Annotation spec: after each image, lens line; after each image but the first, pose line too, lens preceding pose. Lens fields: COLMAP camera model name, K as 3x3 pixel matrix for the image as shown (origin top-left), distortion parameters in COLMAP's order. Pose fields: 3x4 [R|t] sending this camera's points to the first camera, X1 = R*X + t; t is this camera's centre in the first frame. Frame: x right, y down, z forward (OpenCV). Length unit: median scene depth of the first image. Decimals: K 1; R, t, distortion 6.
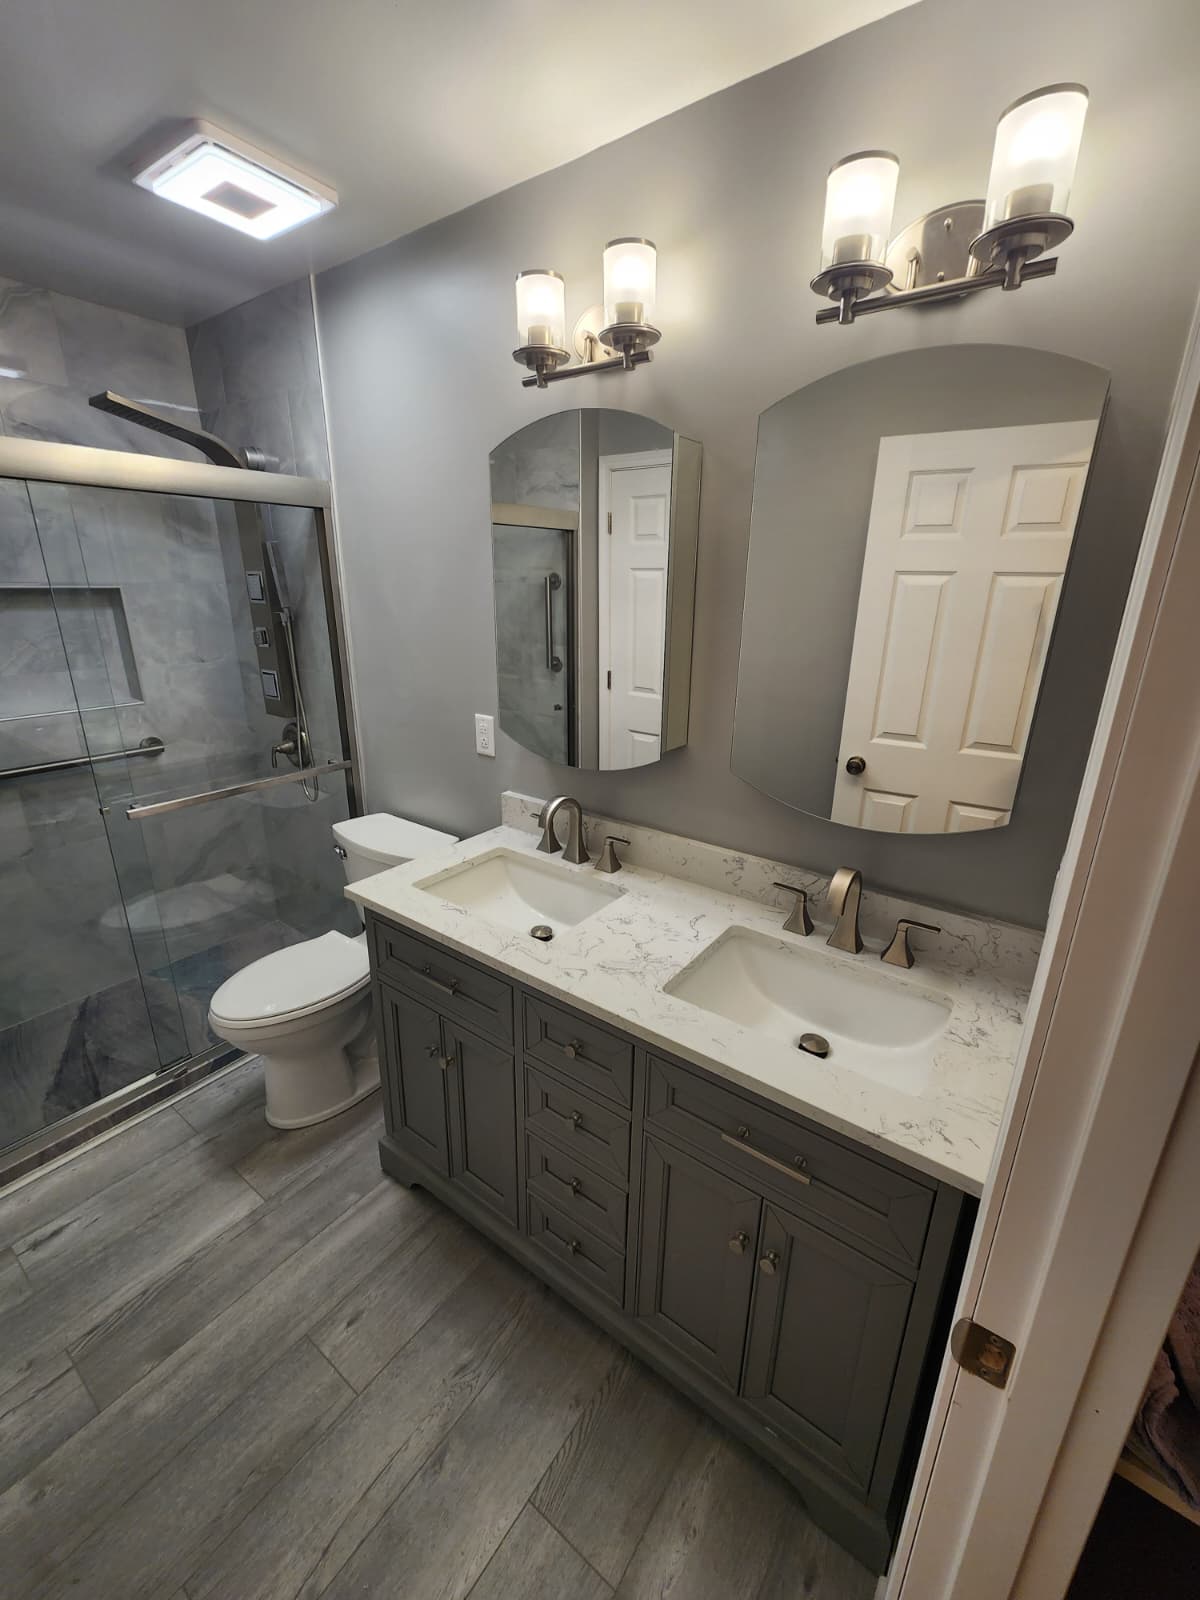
lens RADIAL K [[656.9, 0, 605.6], [0, 656.9, 799.0], [0, 0, 1]] dist [-0.002423, 0.000336]
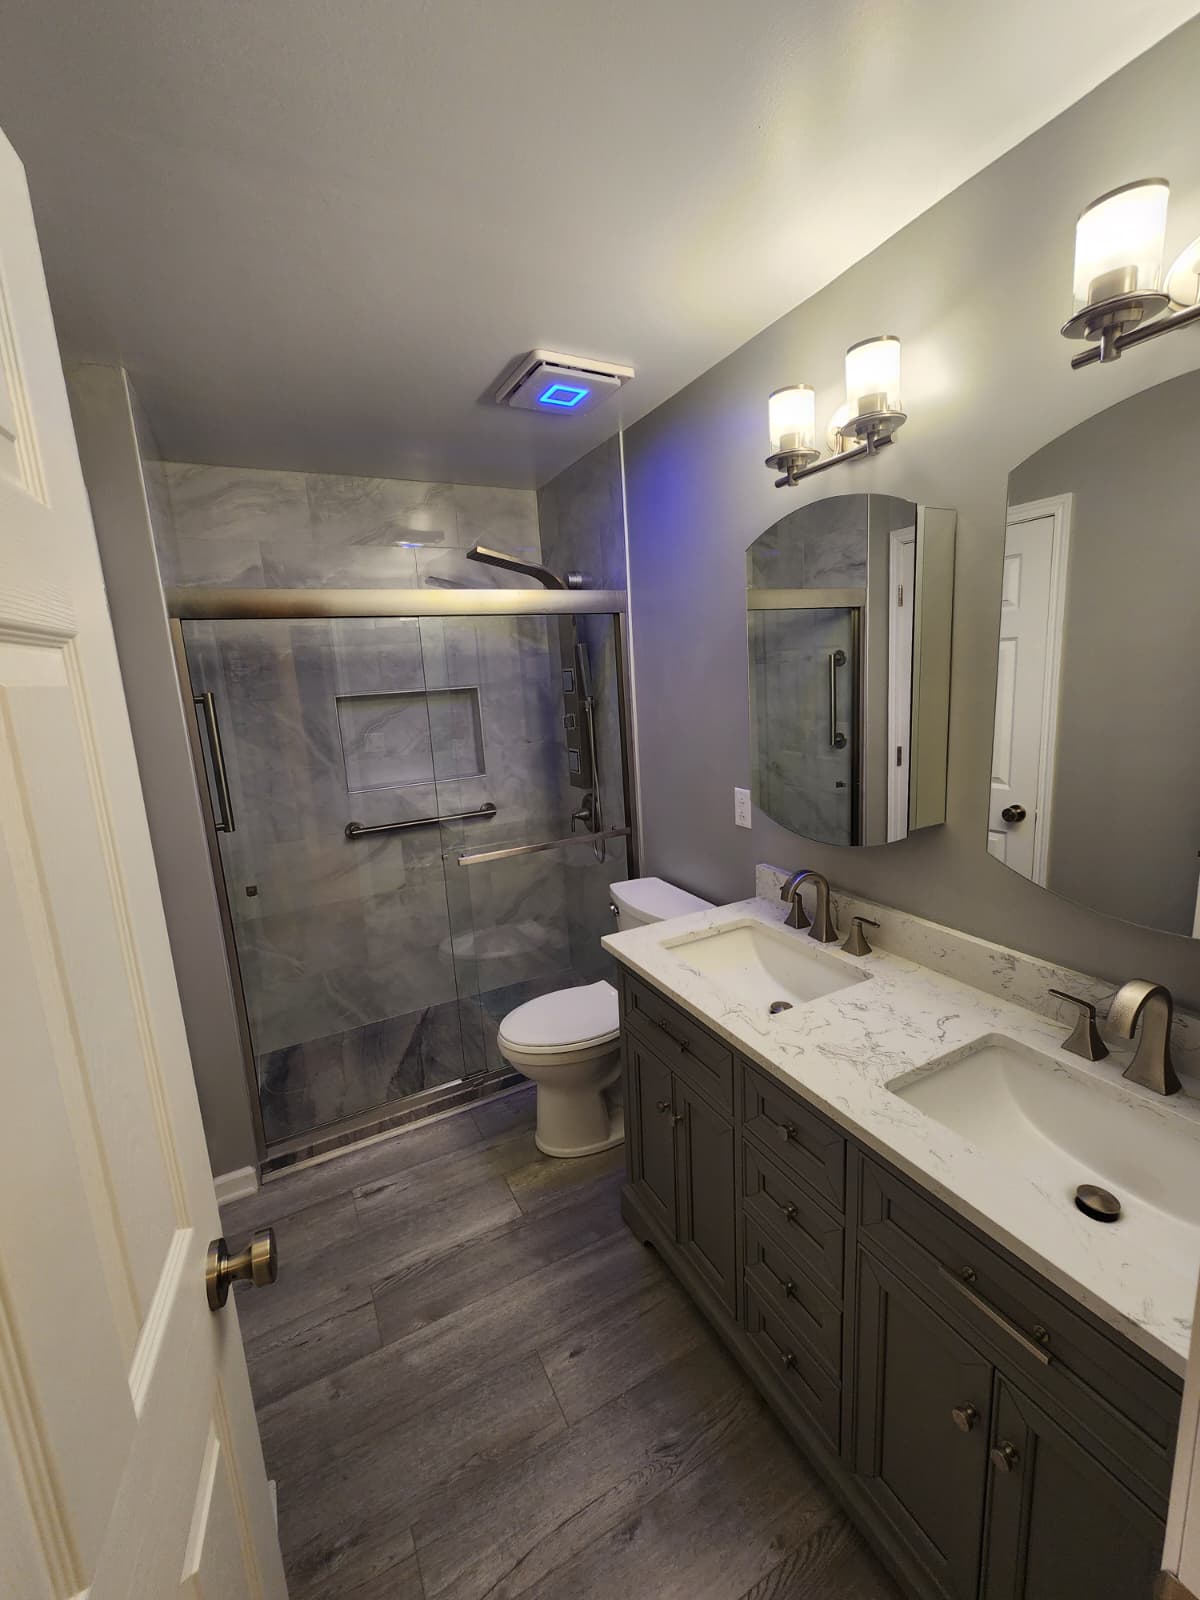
lens RADIAL K [[656.9, 0, 607.9], [0, 656.9, 799.4], [0, 0, 1]] dist [-0.002423, 0.000336]
pose [[0.895031, 0.019877, -0.445561, 0.107311], [-0.071875, 0.992377, -0.100109, 0.010717], [0.440175, 0.121625, 0.889637, -0.023926]]
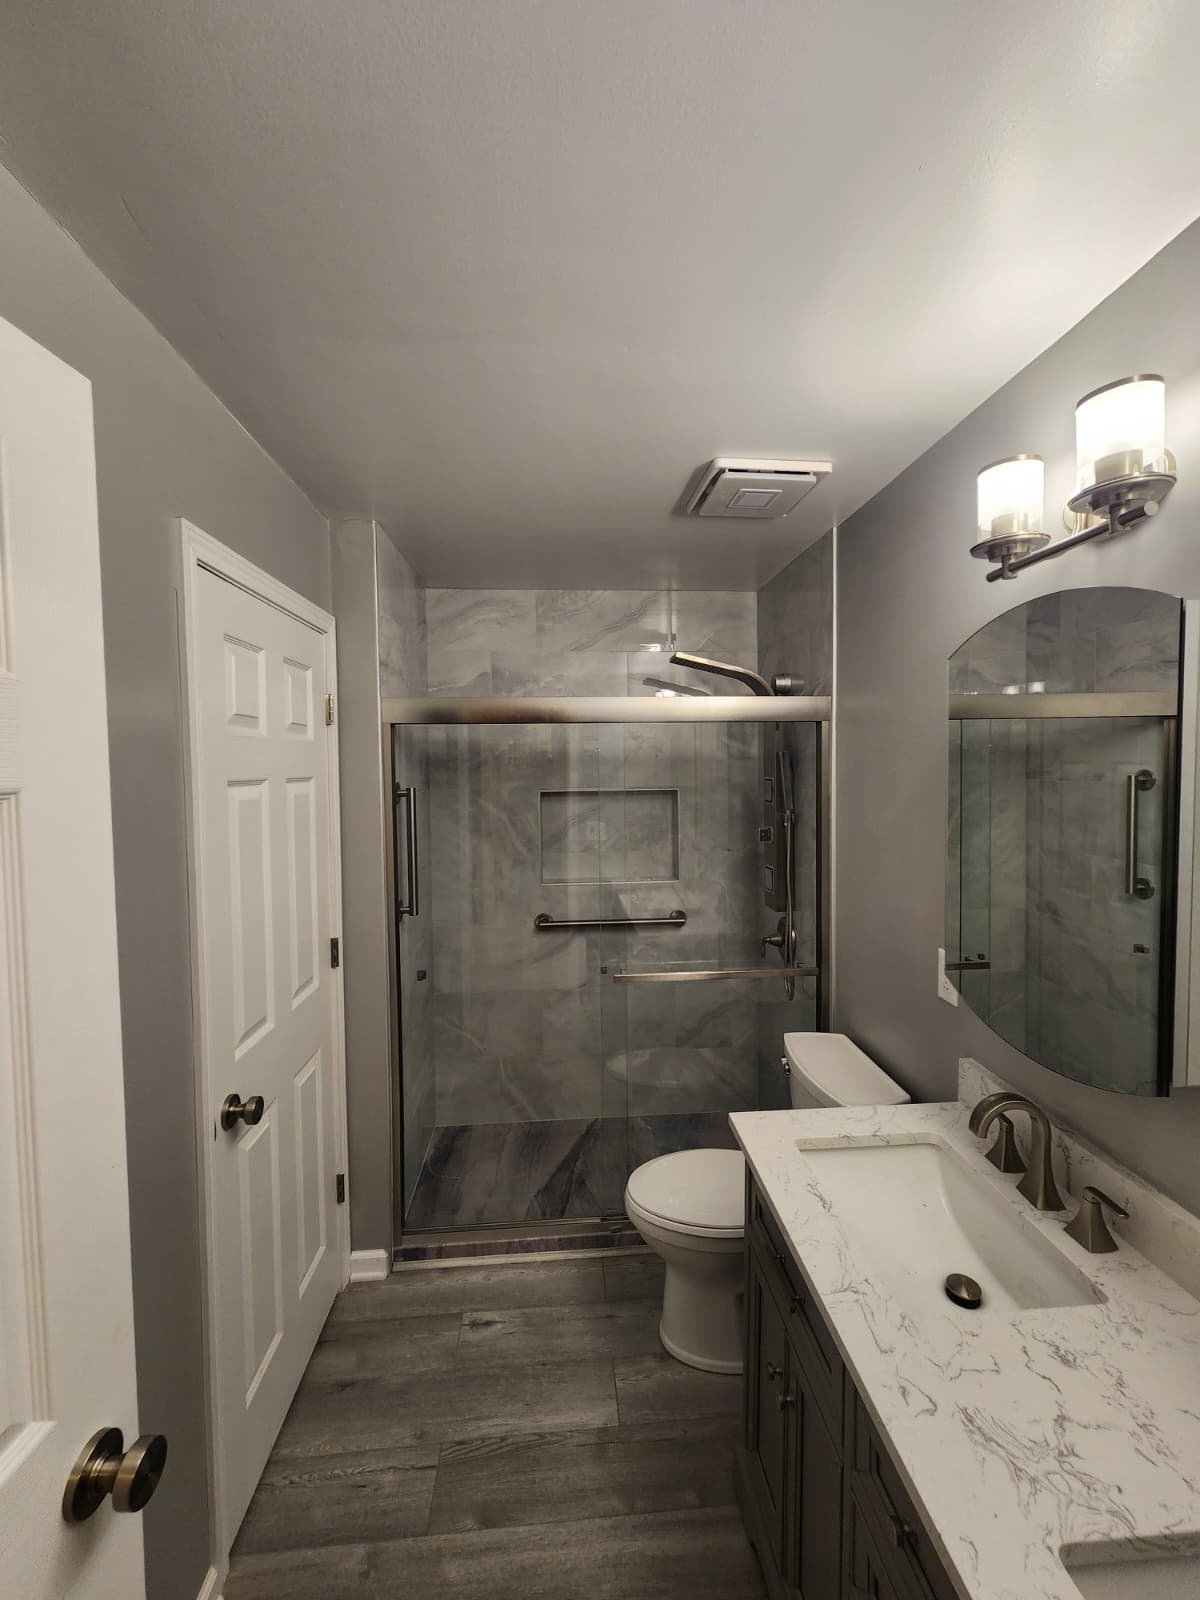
lens RADIAL K [[656.9, 0, 606.1], [0, 656.9, 800.4], [0, 0, 1]] dist [-0.002423, 0.000336]
pose [[0.648220, 0.019110, -0.761214, 0.184085], [-0.219474, 0.961948, -0.162747, -0.100813], [0.729138, 0.272563, 0.627748, 0.166973]]
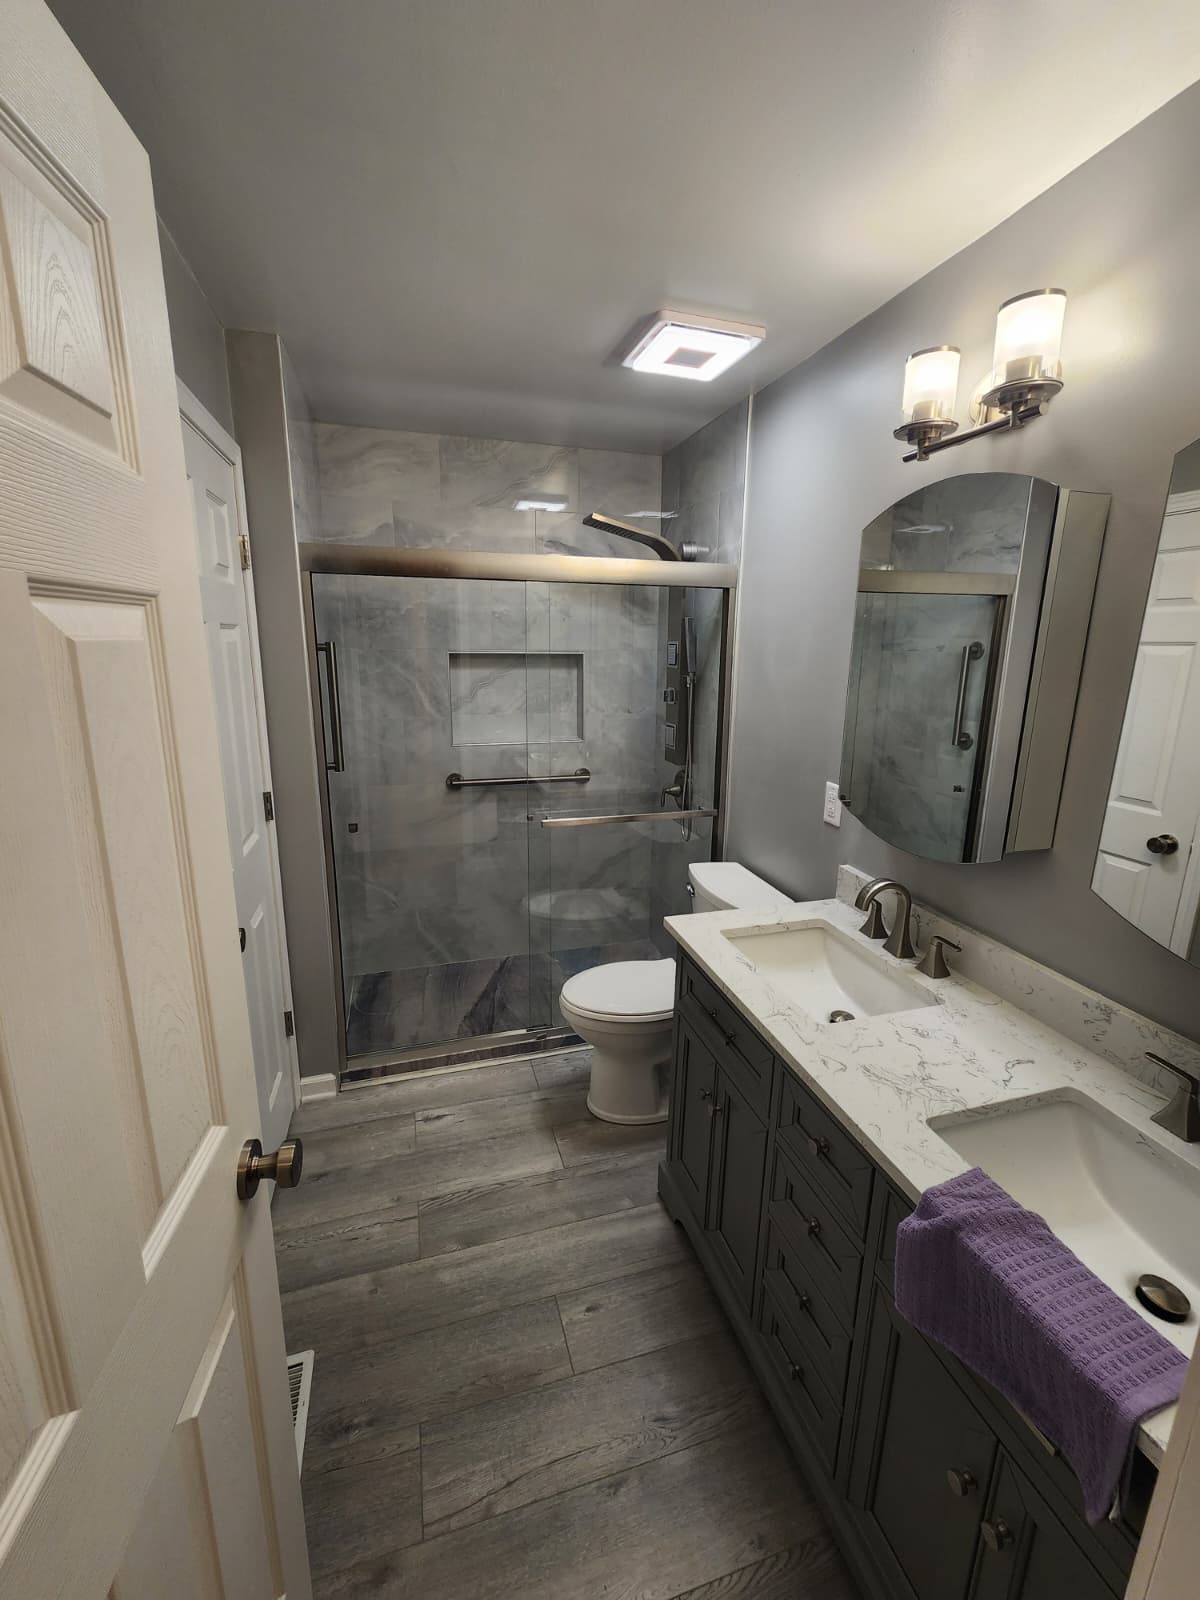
lens RADIAL K [[656.9, 0, 601.3], [0, 656.9, 796.2], [0, 0, 1]] dist [-0.002423, 0.000336]
pose [[0.792600, 0.135301, -0.594540, 0.152837], [-0.192365, 0.980760, -0.033254, -0.010800], [0.578602, 0.140726, 0.803378, 0.007732]]
